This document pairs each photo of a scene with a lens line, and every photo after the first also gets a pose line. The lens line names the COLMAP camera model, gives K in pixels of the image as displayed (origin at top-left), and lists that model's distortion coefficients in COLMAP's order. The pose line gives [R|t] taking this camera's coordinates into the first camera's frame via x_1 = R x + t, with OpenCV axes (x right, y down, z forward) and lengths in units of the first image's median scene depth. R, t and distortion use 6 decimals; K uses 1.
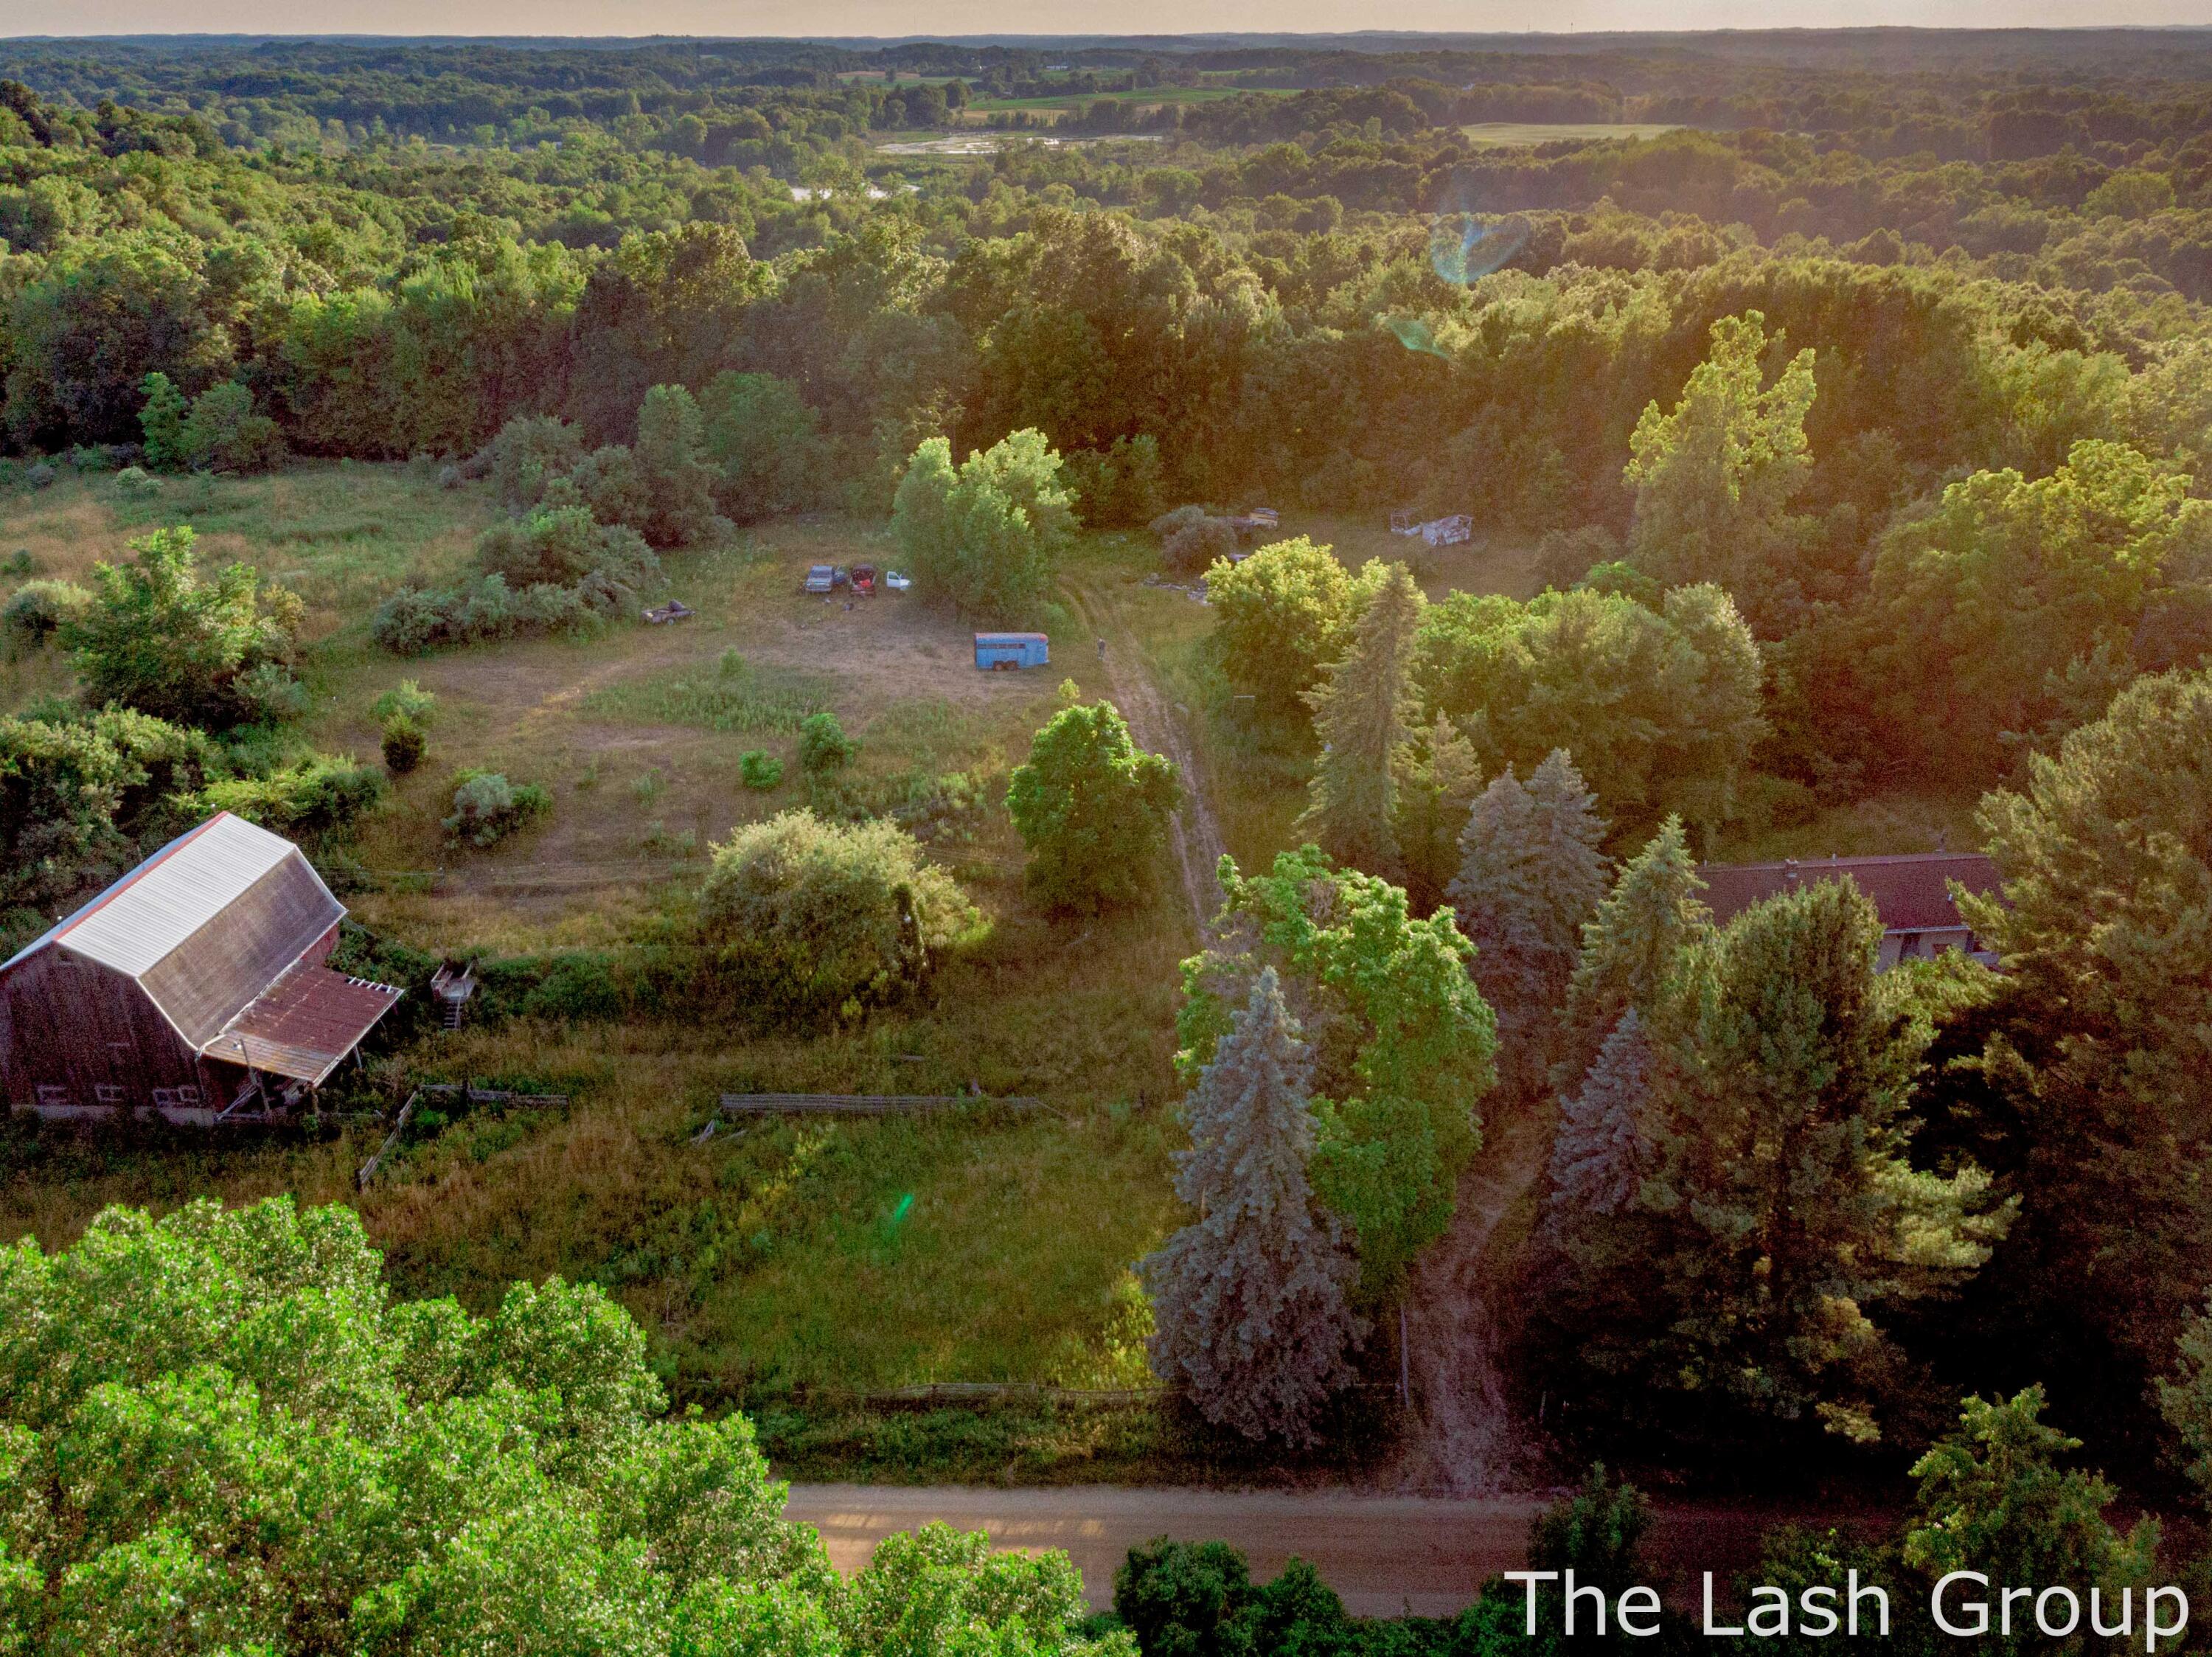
lens RADIAL K [[1600.9, 0, 1184.8], [0, 1600.9, 794.5], [0, 0, 1]] dist [0.020374, 0.004955]
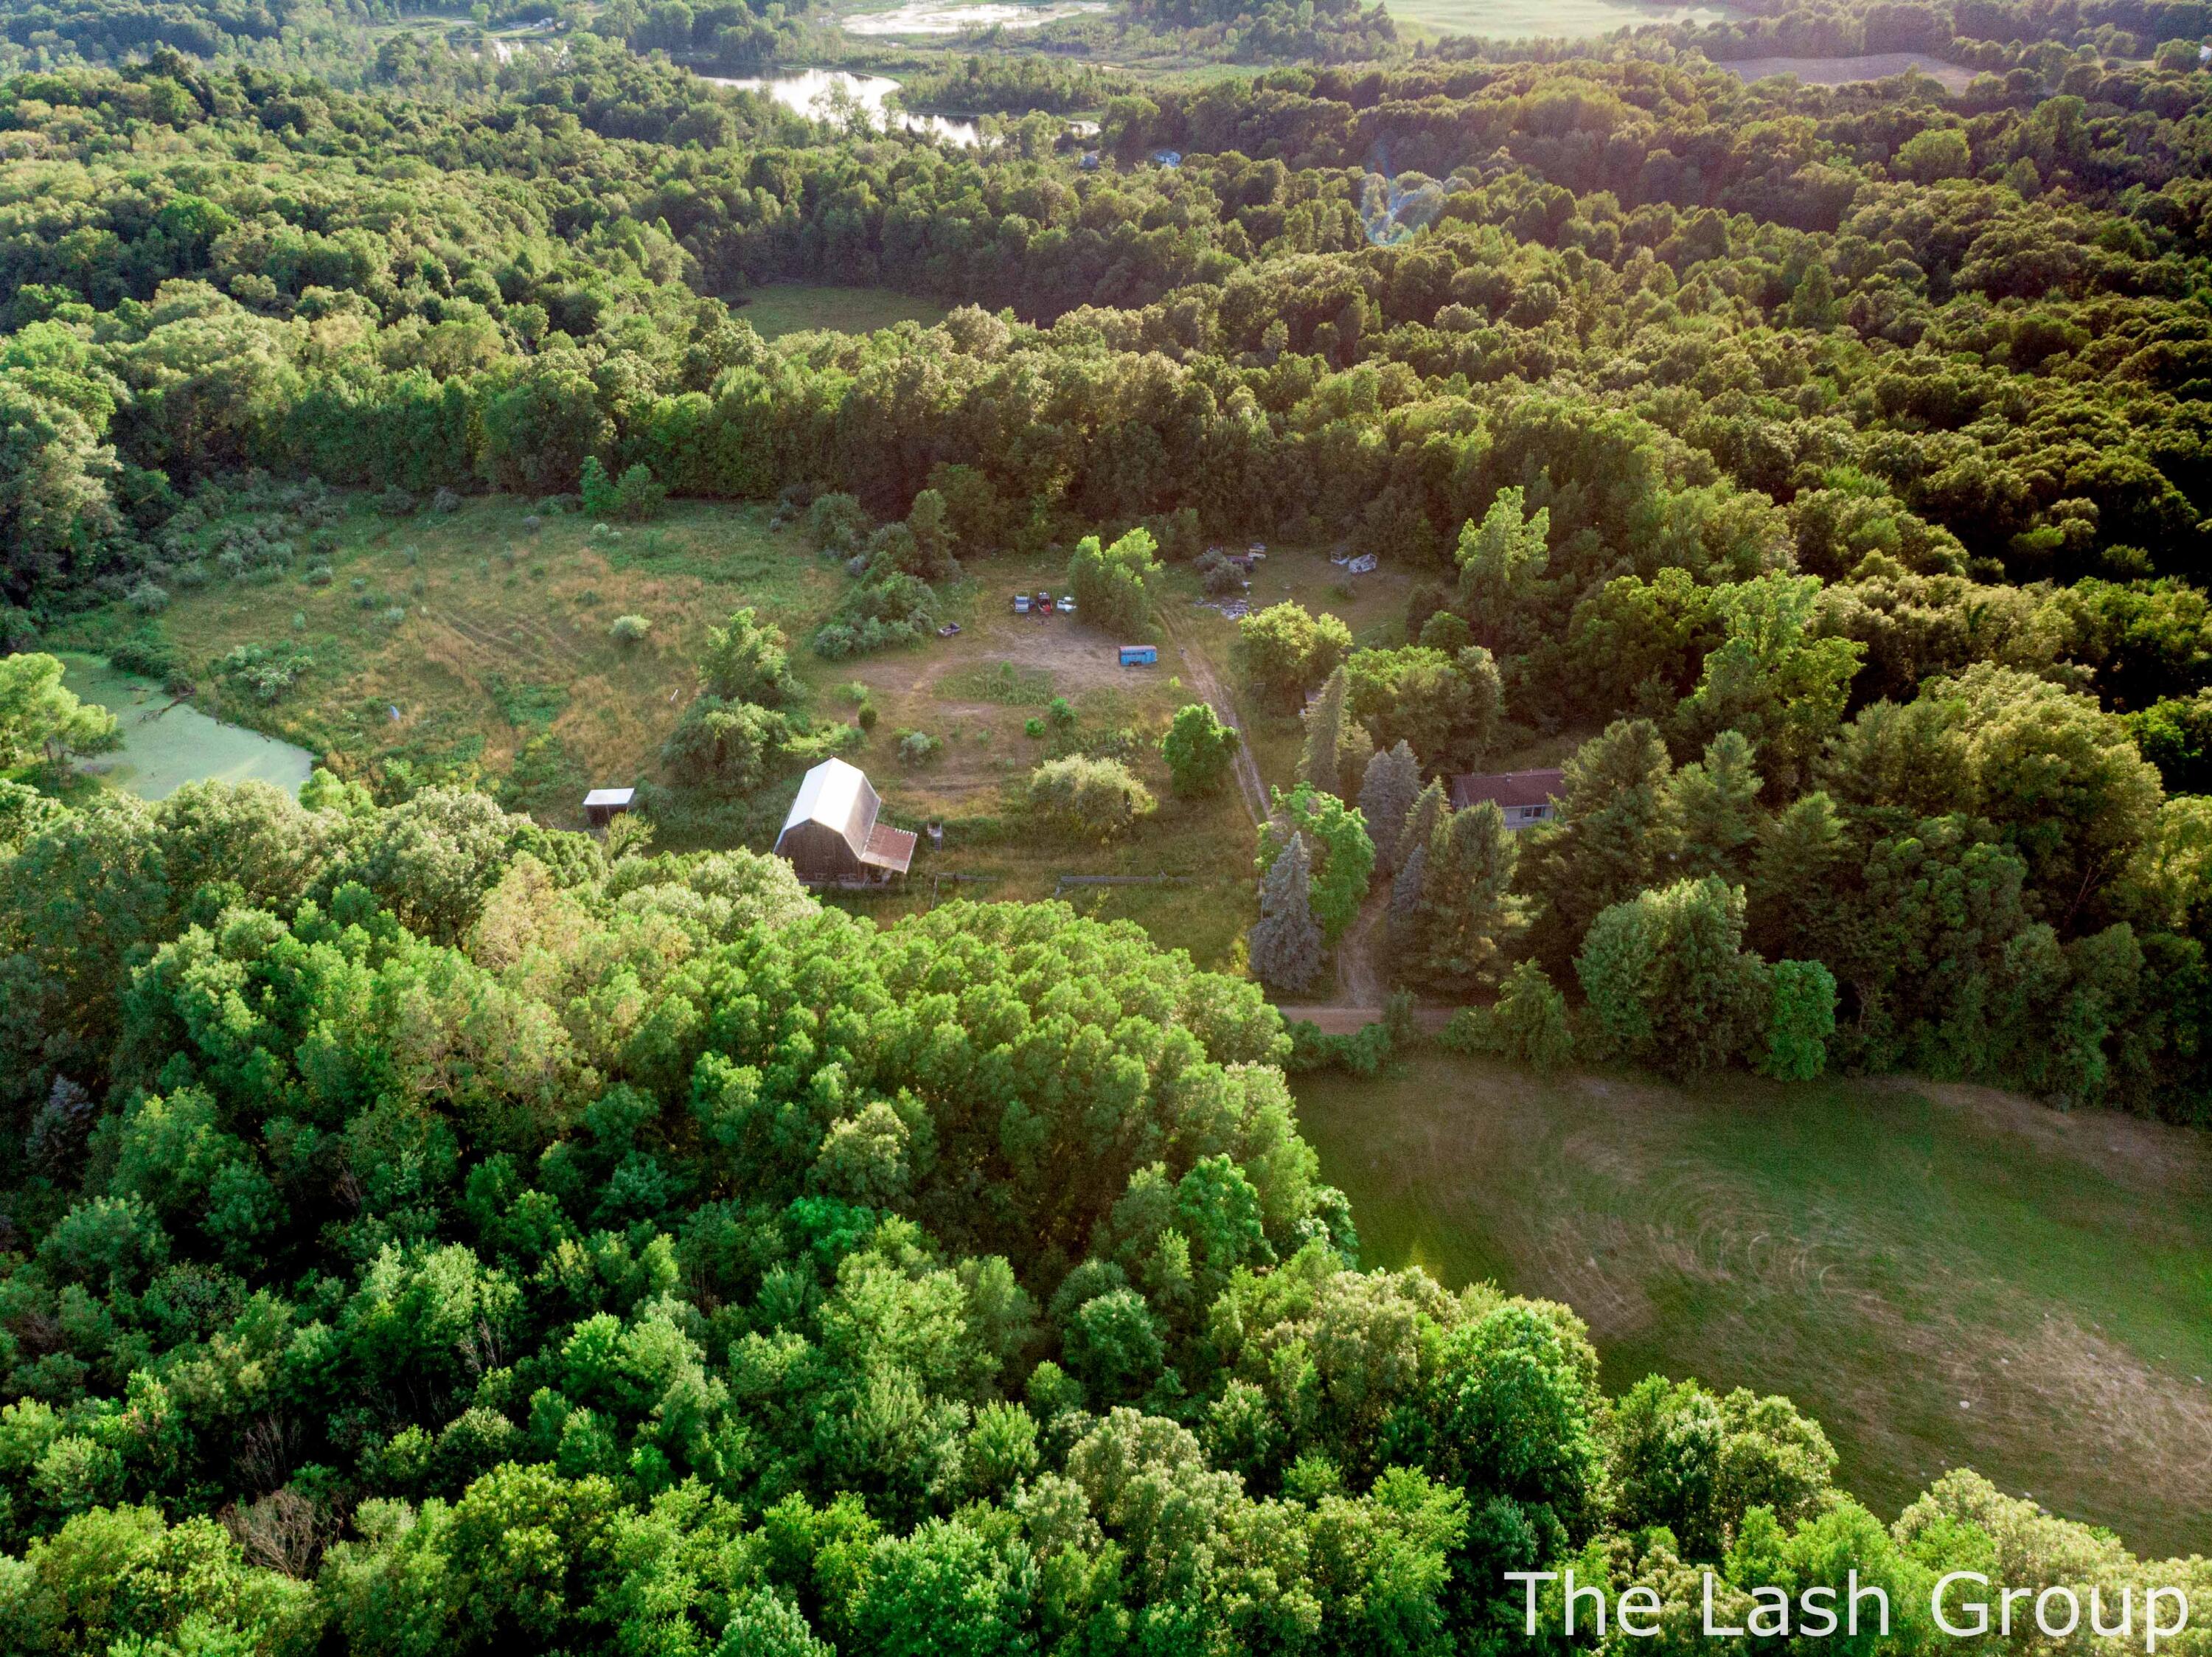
lens RADIAL K [[1600.9, 0, 1108.0], [0, 1600.9, 836.6], [0, 0, 1]] dist [0.020374, 0.004955]
pose [[0.999973, -0.005048, 0.005344, -0.179908], [0.004200, 0.988947, 0.148207, -0.184967], [-0.006033, -0.148181, 0.988942, -1.107807]]
